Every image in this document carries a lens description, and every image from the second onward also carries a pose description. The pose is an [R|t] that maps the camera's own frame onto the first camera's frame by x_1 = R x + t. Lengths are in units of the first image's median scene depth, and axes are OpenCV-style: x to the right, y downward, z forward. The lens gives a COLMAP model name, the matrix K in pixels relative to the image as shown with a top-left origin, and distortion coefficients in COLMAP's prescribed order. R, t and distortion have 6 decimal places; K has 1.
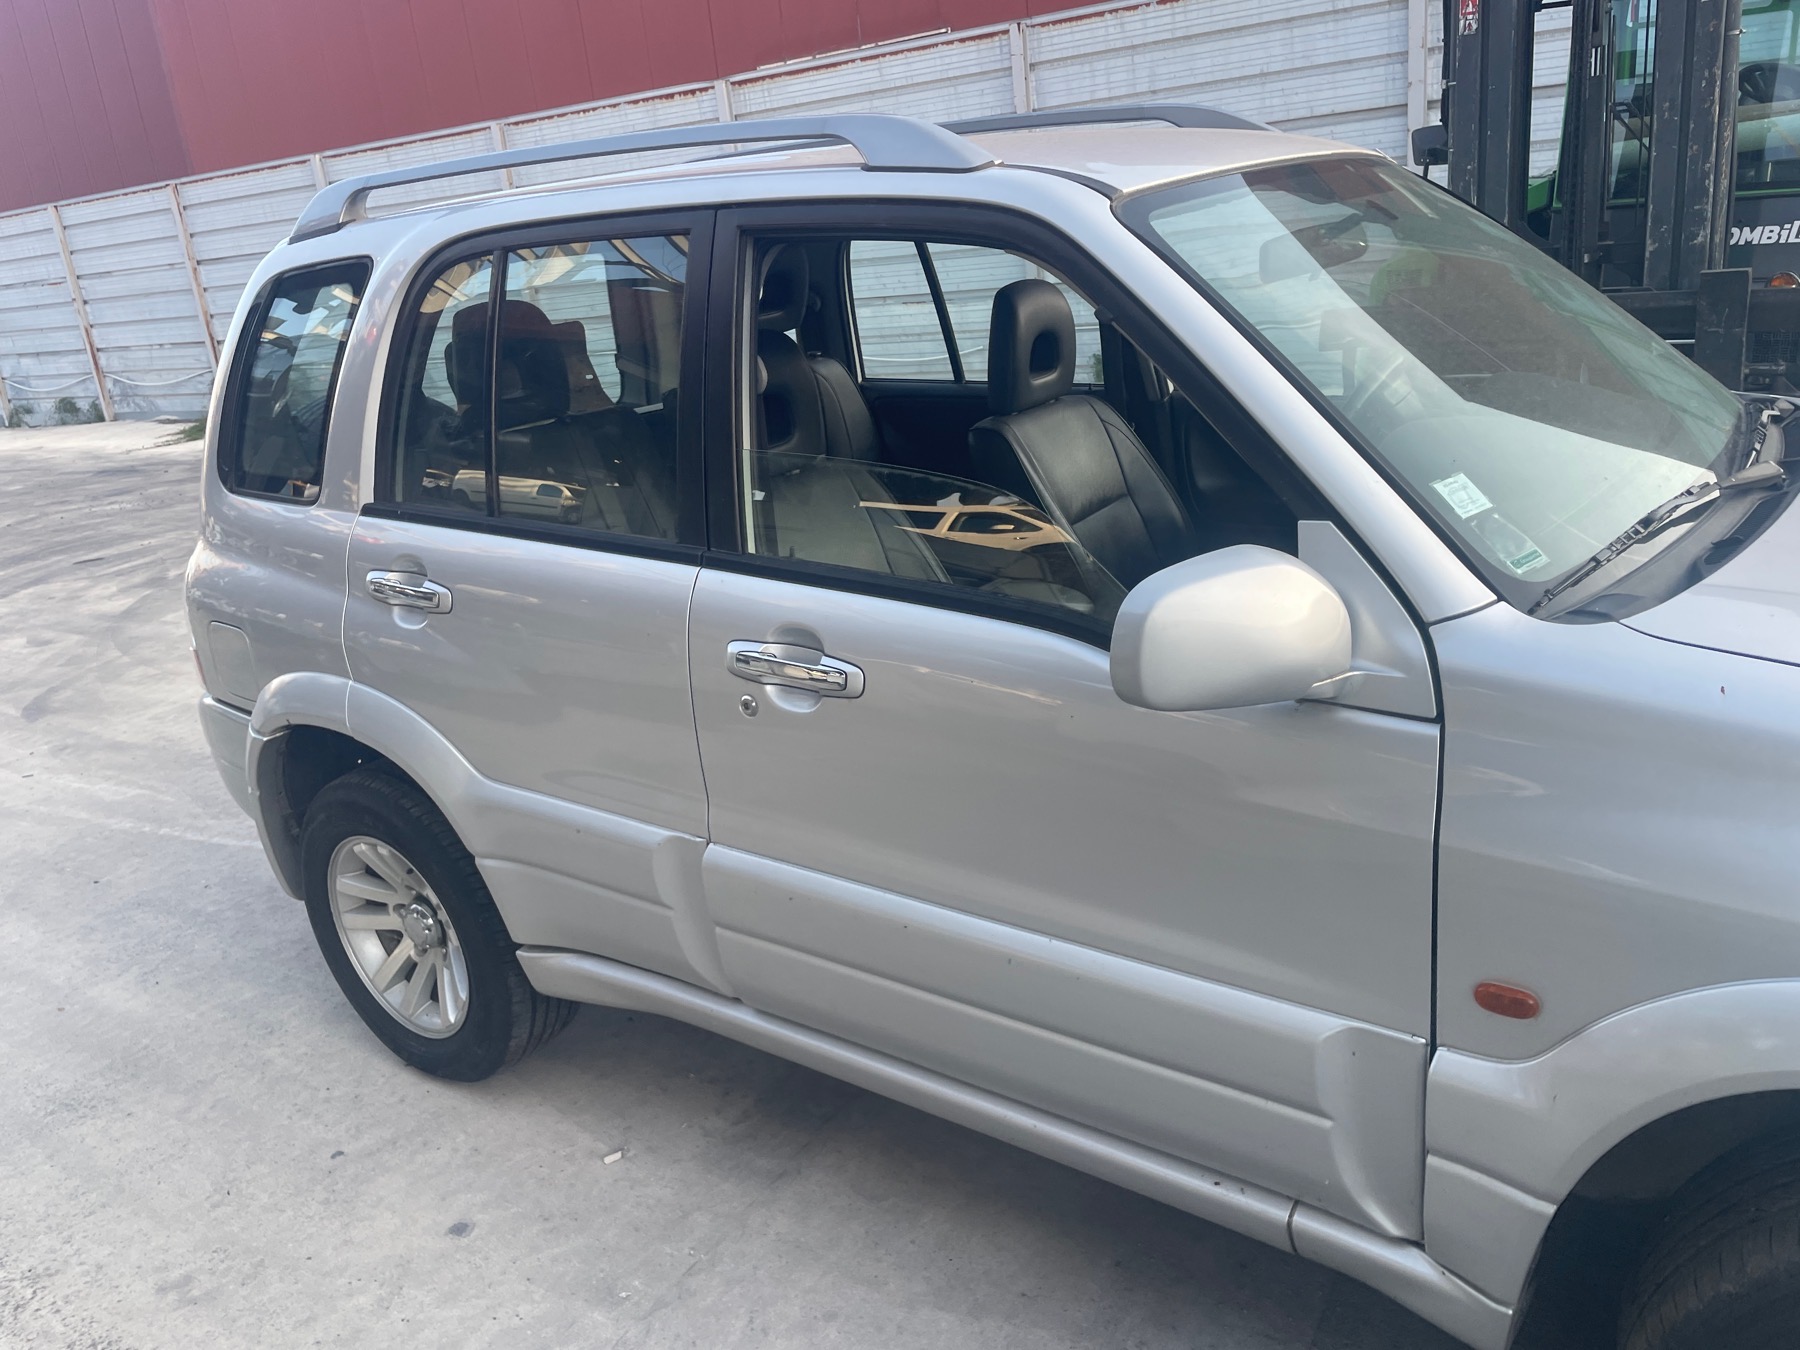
lens RADIAL K [[1369.0, 0, 899.0], [0, 1369.0, 699.5], [0, 0, 1]] dist [0.090624, -0.117442]
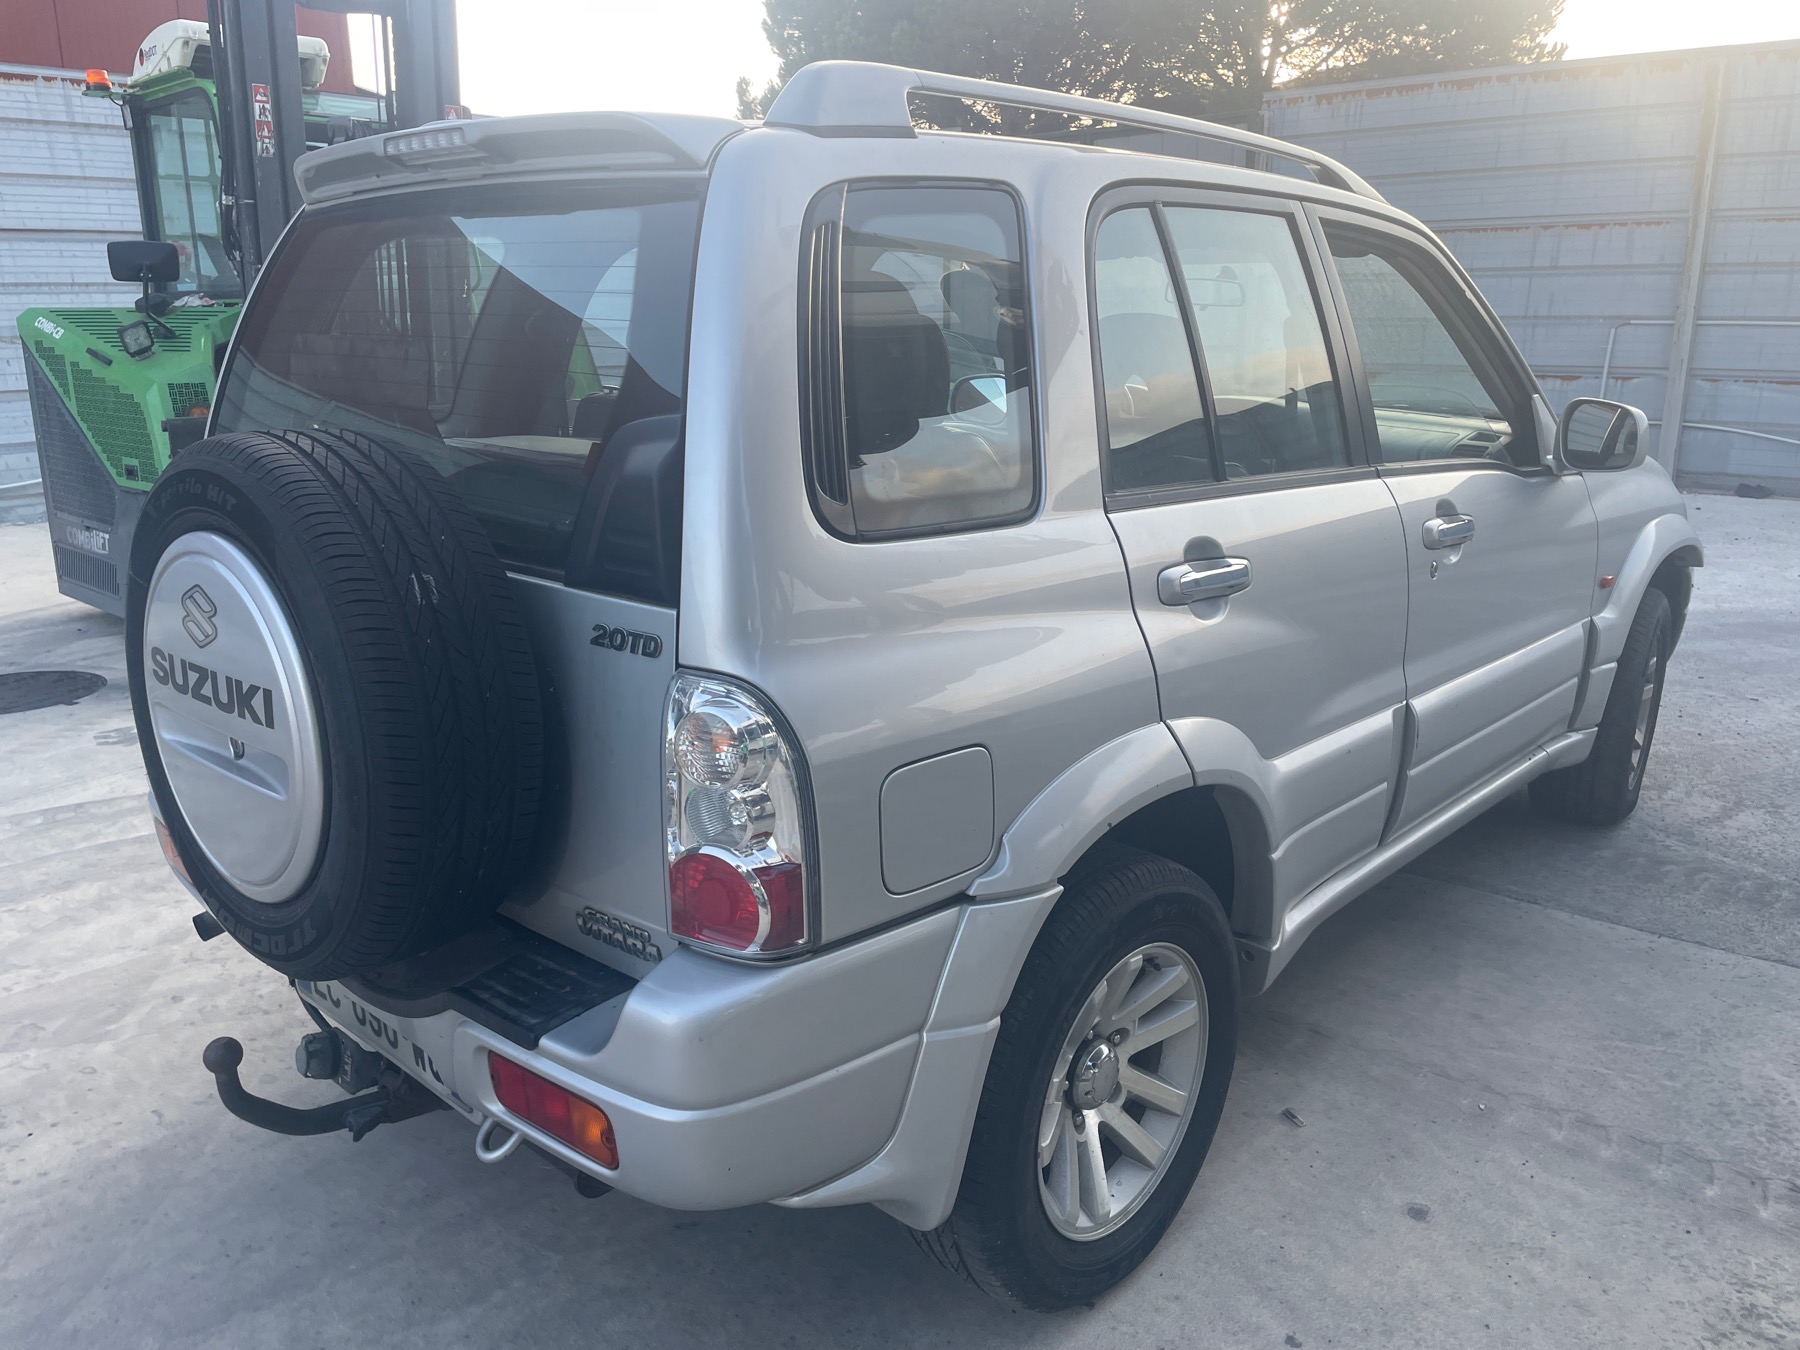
lens RADIAL K [[1368.2, 0, 904.7], [0, 1368.2, 665.4], [0, 0, 1]] dist [0.088166, -0.112941]
pose [[0.101442, -0.155434, 0.982624, -0.268872], [0.314437, 0.942095, 0.116562, -0.040321], [-0.943843, 0.297149, 0.144442, 0.240268]]
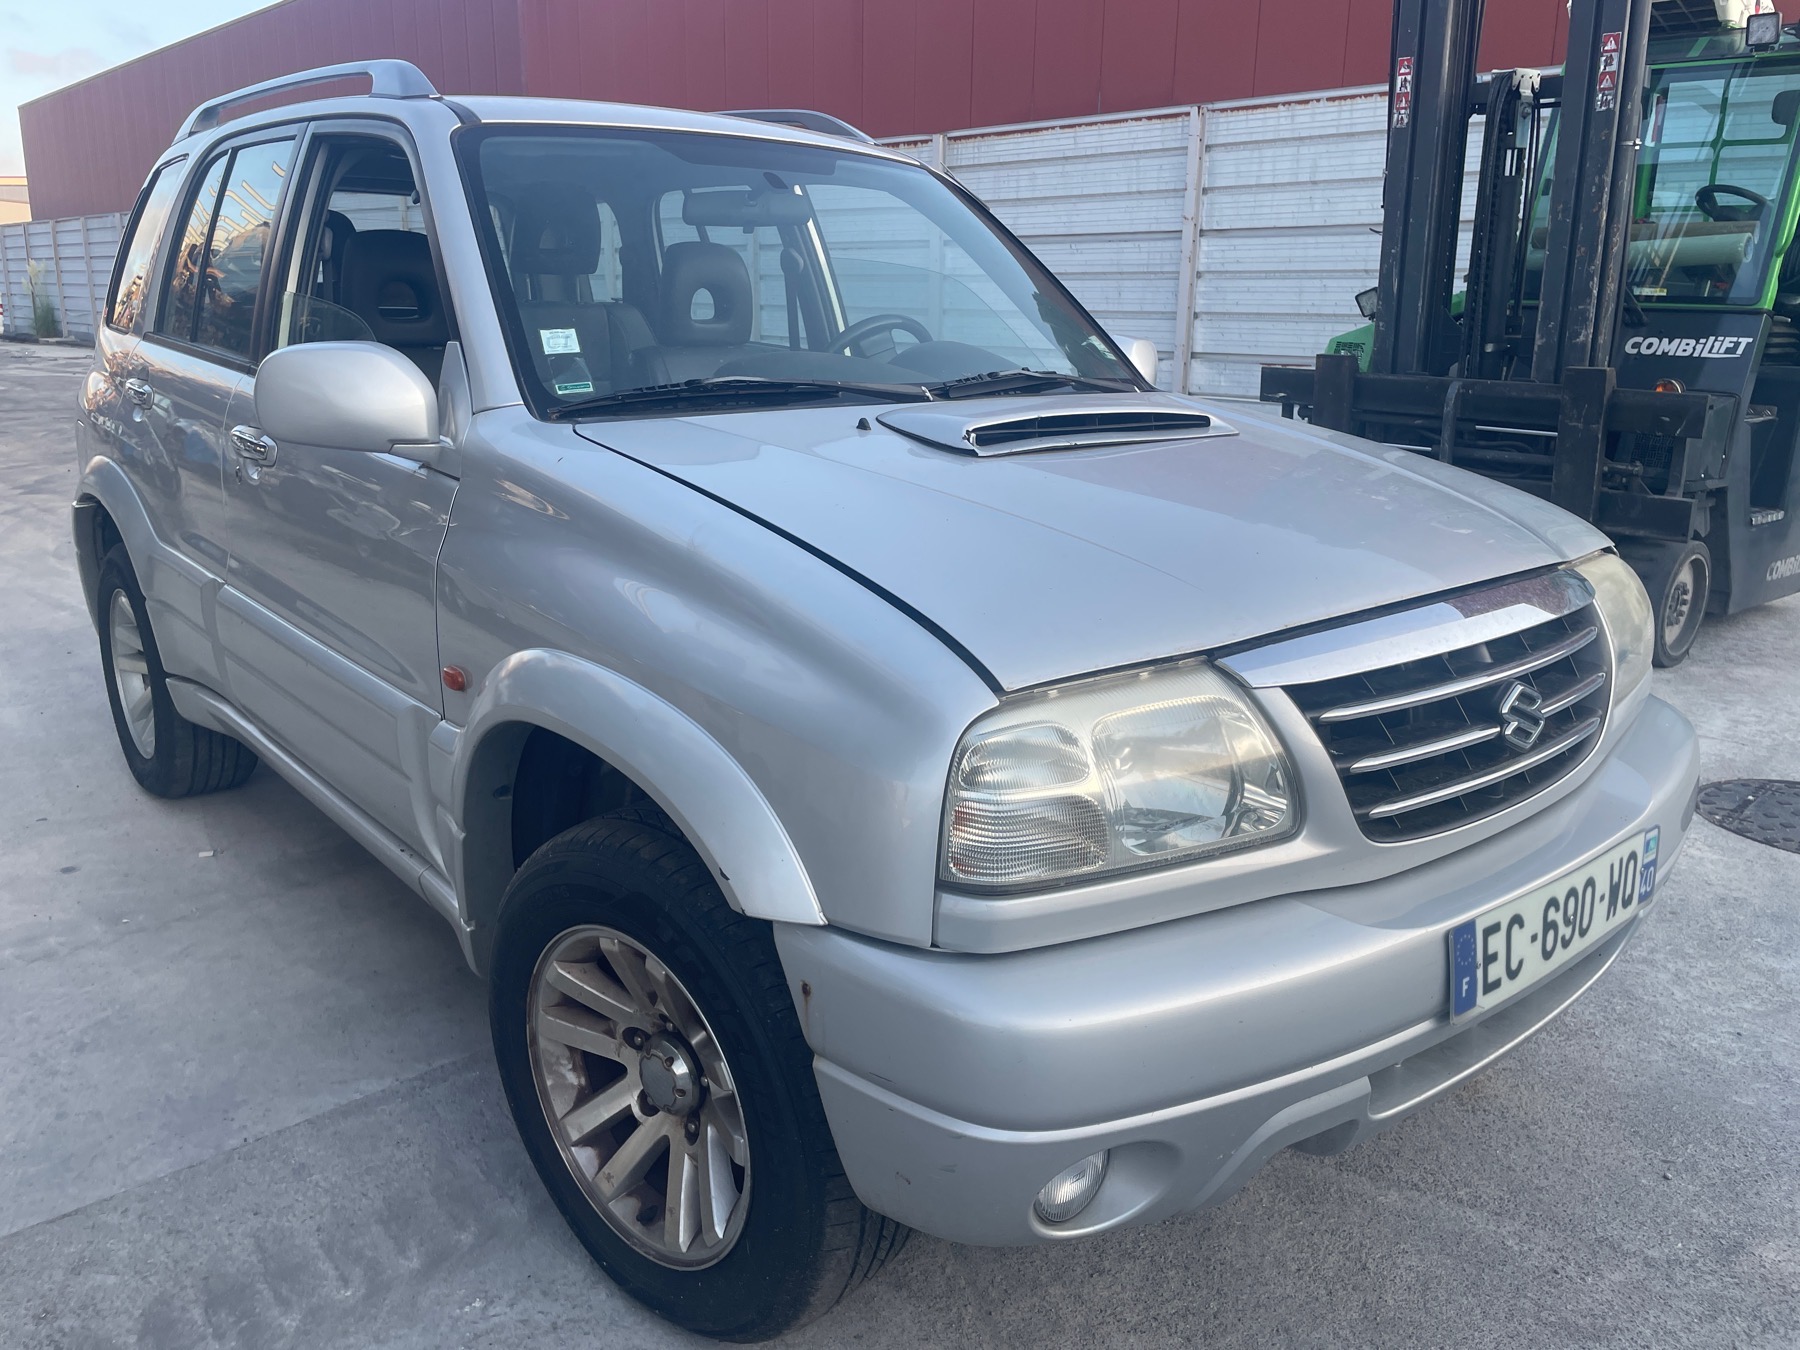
lens RADIAL K [[1368.2, 0, 904.7], [0, 1368.2, 665.4], [0, 0, 1]] dist [0.088166, -0.112941]
pose [[0.966448, 0.175199, -0.187840, 0.146869], [-0.187557, 0.980979, -0.050026, 0.024442], [0.175503, 0.083578, 0.980925, -0.036821]]
